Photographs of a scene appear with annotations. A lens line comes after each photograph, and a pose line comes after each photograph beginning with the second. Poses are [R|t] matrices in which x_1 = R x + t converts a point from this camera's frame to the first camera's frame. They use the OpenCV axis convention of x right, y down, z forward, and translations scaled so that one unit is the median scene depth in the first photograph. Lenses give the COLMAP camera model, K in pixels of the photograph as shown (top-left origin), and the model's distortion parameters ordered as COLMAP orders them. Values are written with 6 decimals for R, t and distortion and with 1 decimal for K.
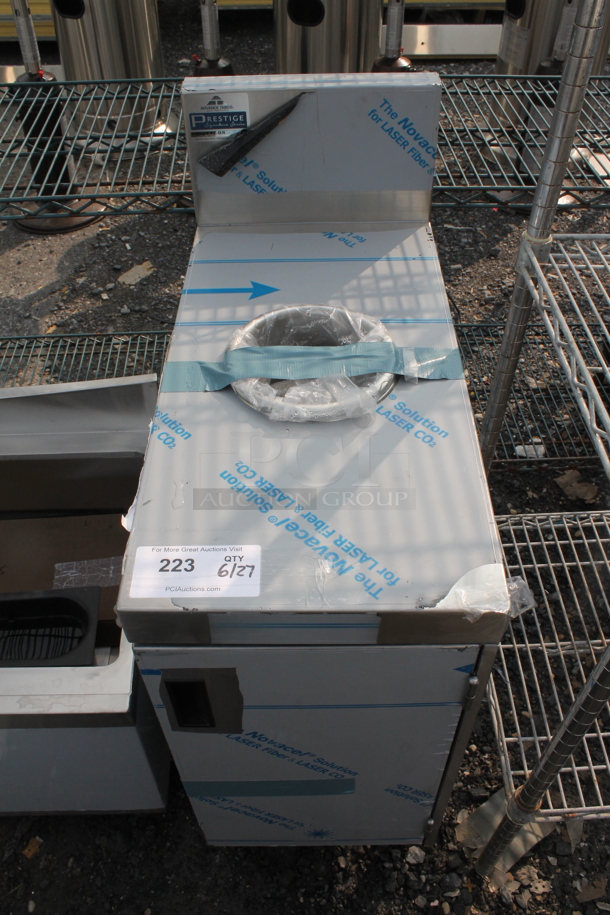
lens RADIAL K [[751.5, 0, 301.8], [0, 751.5, 454.7], [0, 0, 1]] dist [-0.145947, 0.077649]
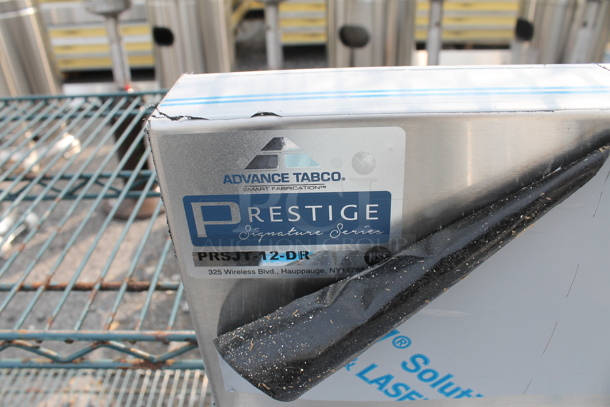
lens RADIAL K [[501.0, 0, 303.8], [0, 501.0, 204.7], [0, 0, 1]] dist [-0.145947, 0.077649]
pose [[0.998511, -0.005341, -0.054292, -0.078041], [-0.008745, 0.966656, -0.255928, -0.331406], [0.053848, 0.256021, 0.965170, 0.651527]]
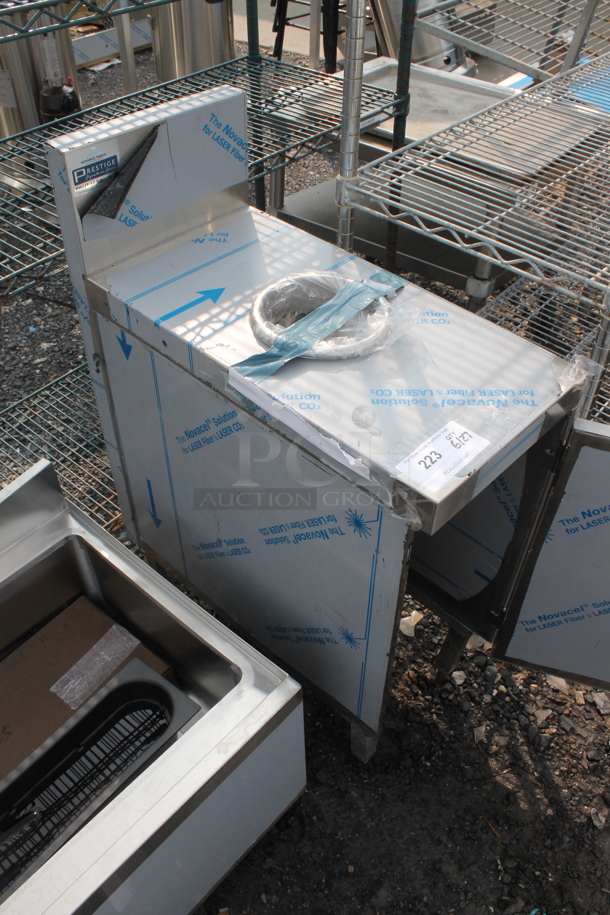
lens RADIAL K [[751.5, 0, 305.1], [0, 751.5, 452.3], [0, 0, 1]] dist [-0.145947, 0.077649]
pose [[0.683071, -0.480560, 0.549978, -0.549847], [0.496776, 0.857711, 0.132457, -0.075779], [-0.535376, 0.182739, 0.824609, 0.029773]]
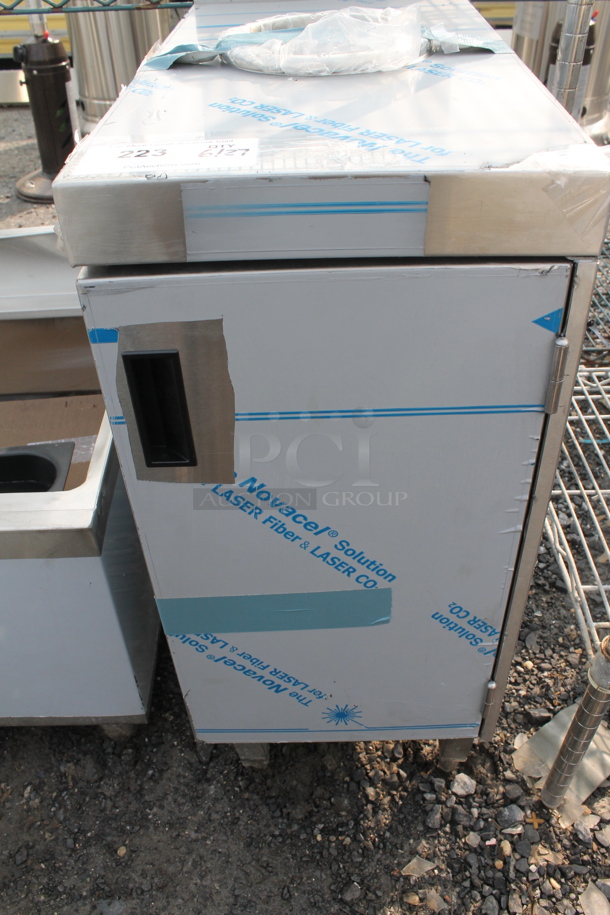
lens RADIAL K [[751.5, 0, 300.8], [0, 751.5, 460.8], [0, 0, 1]] dist [-0.145947, 0.077649]
pose [[0.999751, -0.006962, -0.021188, -0.000692], [0.005061, 0.996065, -0.088483, 0.282278], [0.021720, 0.088354, 0.995852, 0.182264]]
